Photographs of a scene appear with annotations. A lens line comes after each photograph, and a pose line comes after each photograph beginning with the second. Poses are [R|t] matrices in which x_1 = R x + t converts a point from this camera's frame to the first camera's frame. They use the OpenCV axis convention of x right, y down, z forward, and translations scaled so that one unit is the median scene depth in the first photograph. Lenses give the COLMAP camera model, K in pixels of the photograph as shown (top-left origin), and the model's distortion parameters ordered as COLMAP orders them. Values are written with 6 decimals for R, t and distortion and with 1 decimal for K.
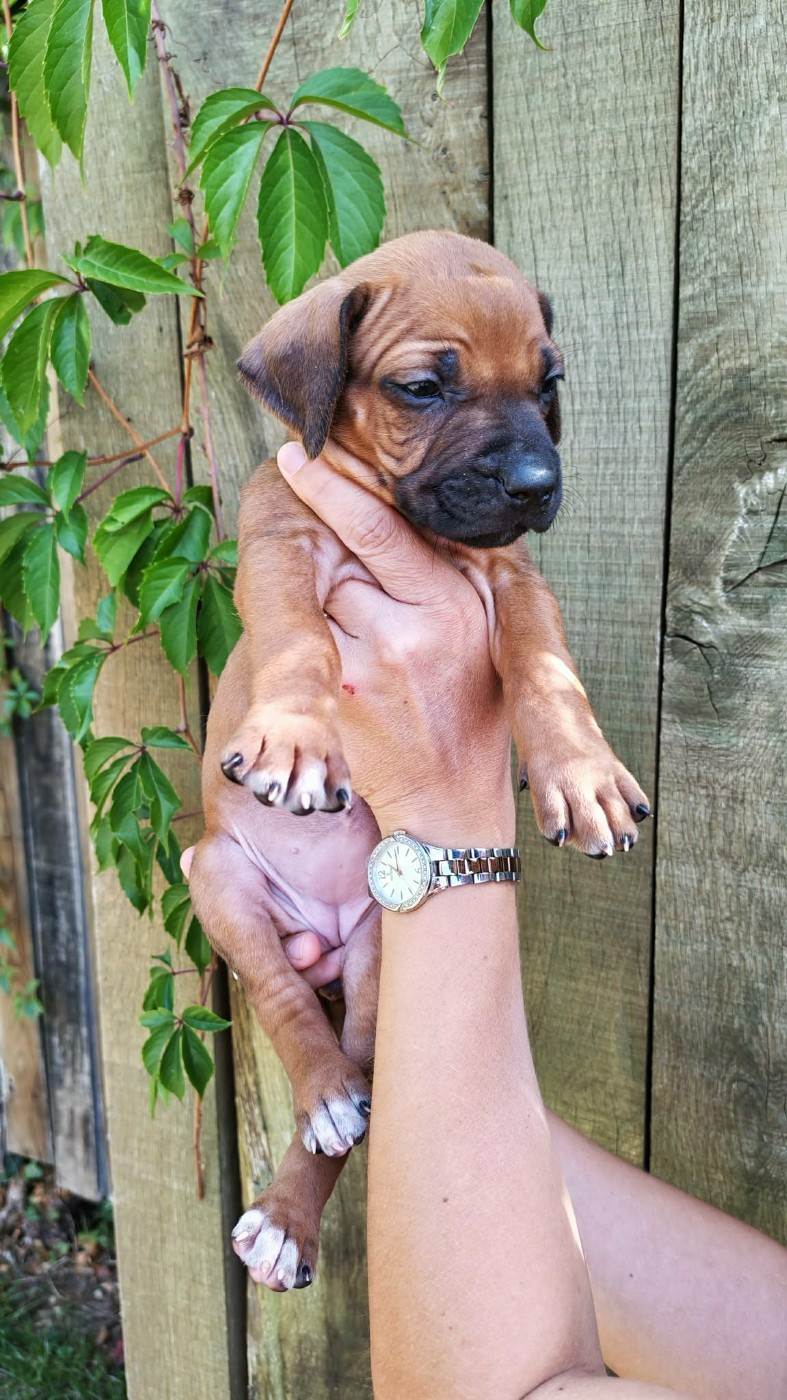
lens RADIAL K [[1090.6, 0, 393.4], [0, 1090.6, 696.1], [0, 0, 1]] dist [0.057302, -0.115721]
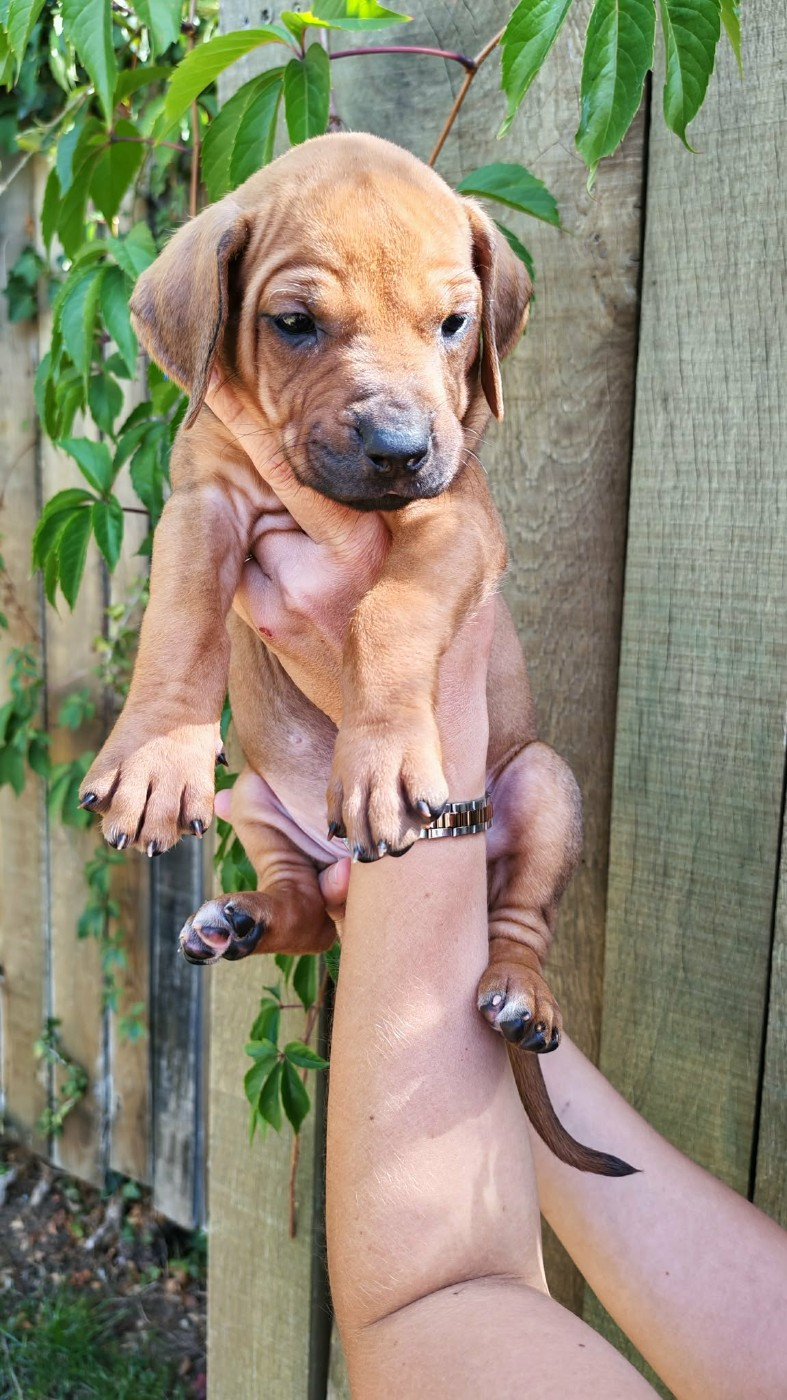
lens RADIAL K [[1090.6, 0, 380.9], [0, 1090.6, 680.8], [0, 0, 1]] dist [0.057302, -0.115721]
pose [[0.989832, 0.062795, -0.127627, 0.002595], [-0.069922, 0.996189, -0.052144, -0.007844], [0.123867, 0.060537, 0.990451, -0.029739]]
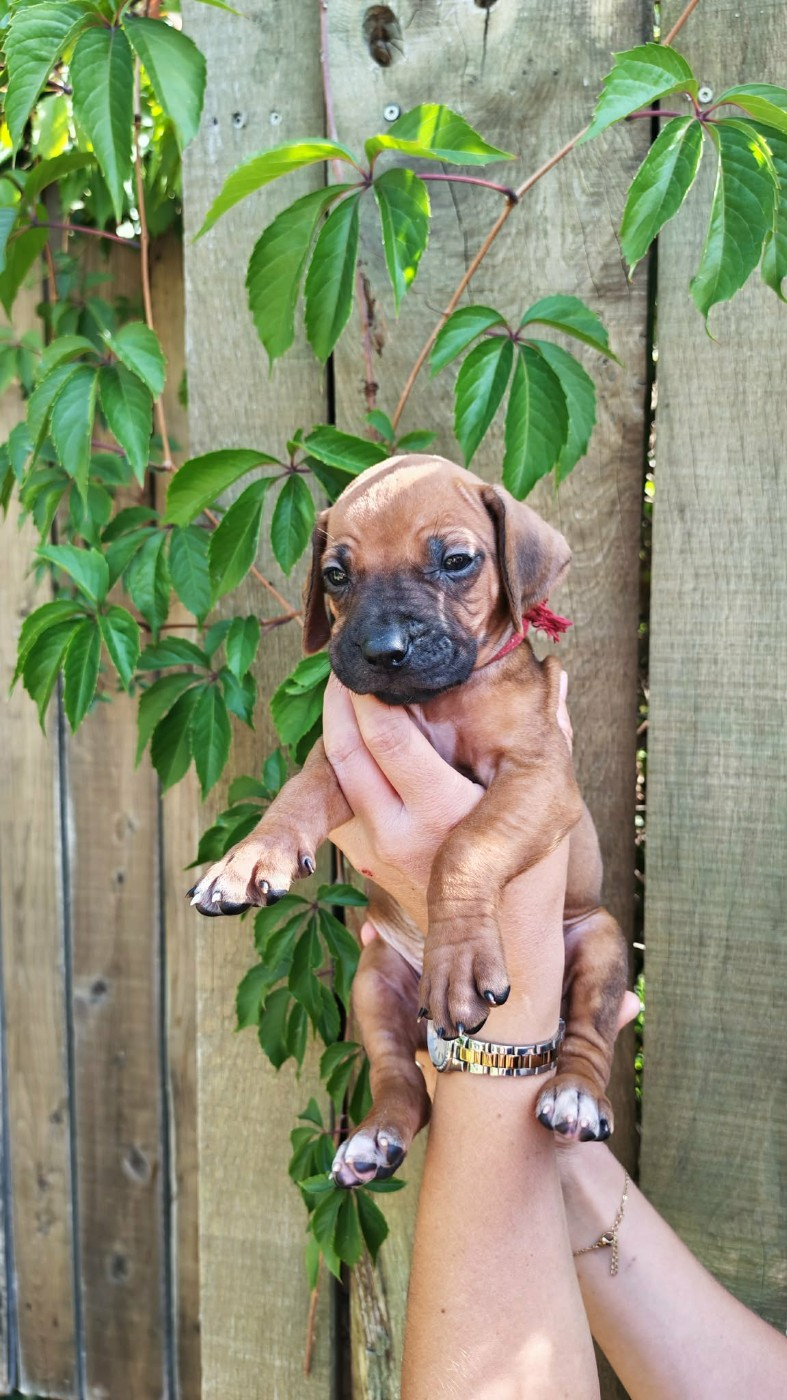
lens RADIAL K [[1090.6, 0, 398.0], [0, 1090.6, 695.4], [0, 0, 1]] dist [0.057302, -0.115721]
pose [[0.982419, -0.002174, 0.186678, -0.337440], [0.022447, 0.994054, -0.106551, -0.036008], [-0.185336, 0.108868, 0.976626, -0.022048]]
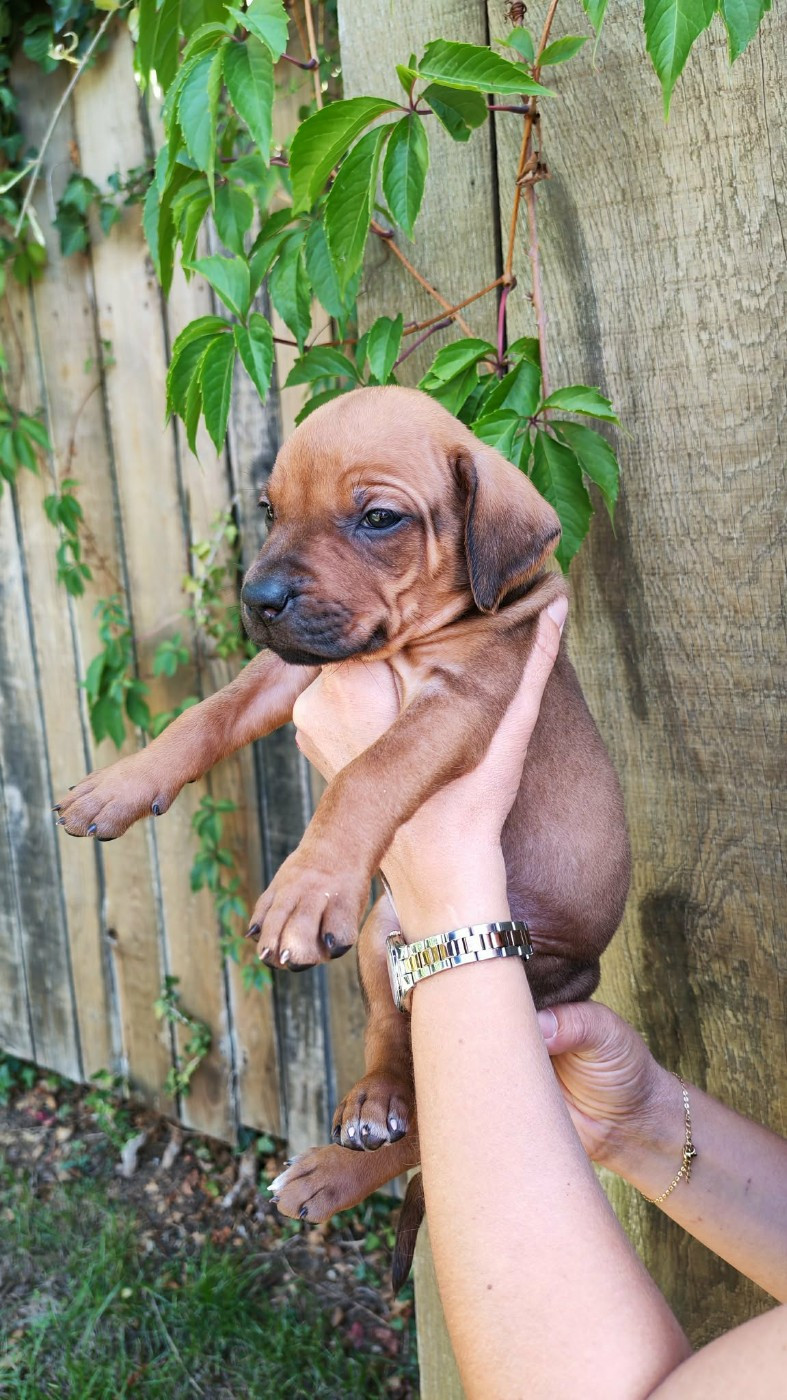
lens RADIAL K [[1090.6, 0, 372.4], [0, 1090.6, 701.1], [0, 0, 1]] dist [0.057302, -0.115721]
pose [[0.983569, -0.012701, -0.180084, -0.139698], [0.011210, 0.999894, -0.009293, 0.111315], [0.180183, 0.007121, 0.983607, 0.088038]]
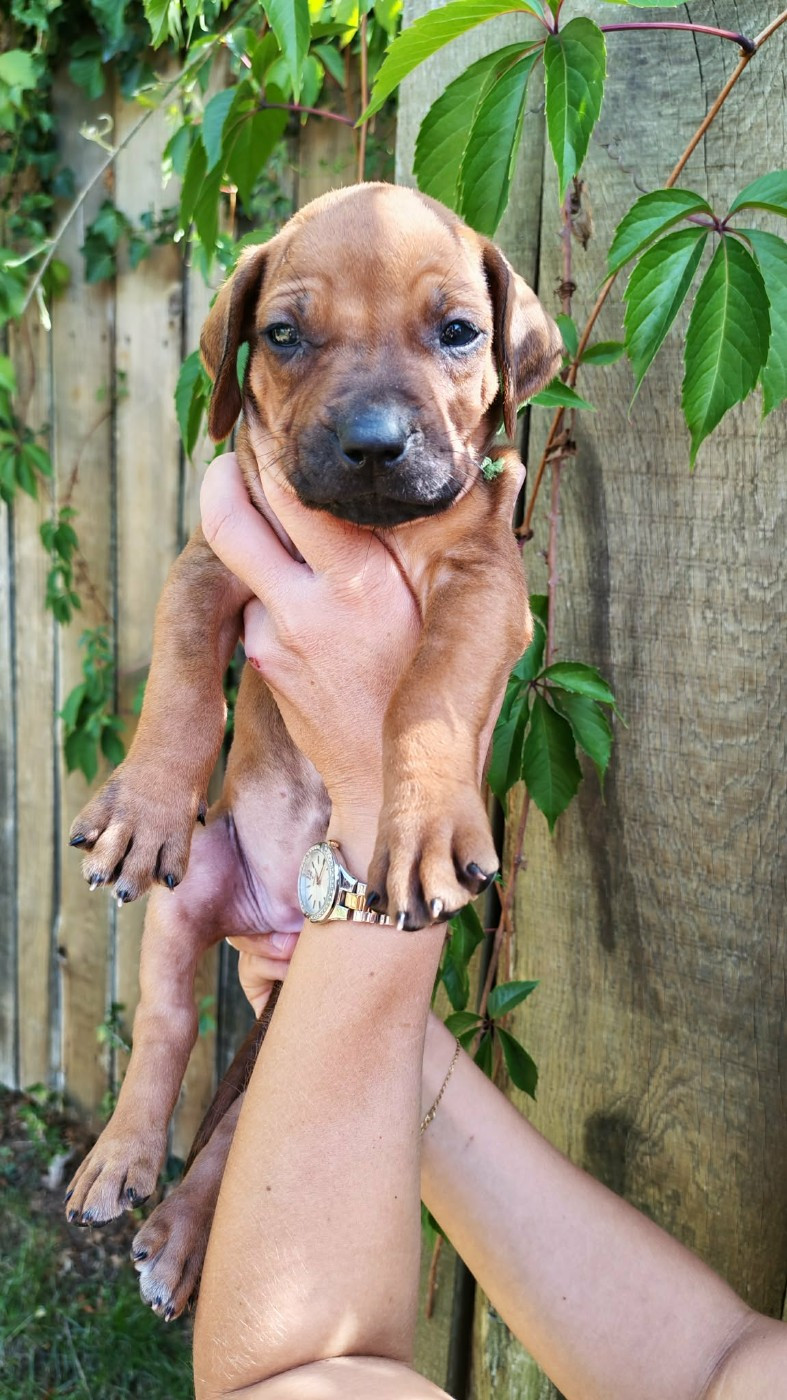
lens RADIAL K [[1090.6, 0, 390.3], [0, 1090.6, 698.3], [0, 0, 1]] dist [0.057302, -0.115721]
pose [[0.985271, 0.100476, -0.138364, -0.160637], [-0.100342, 0.994921, 0.007964, -0.097269], [0.138462, 0.006037, 0.990349, 0.063122]]
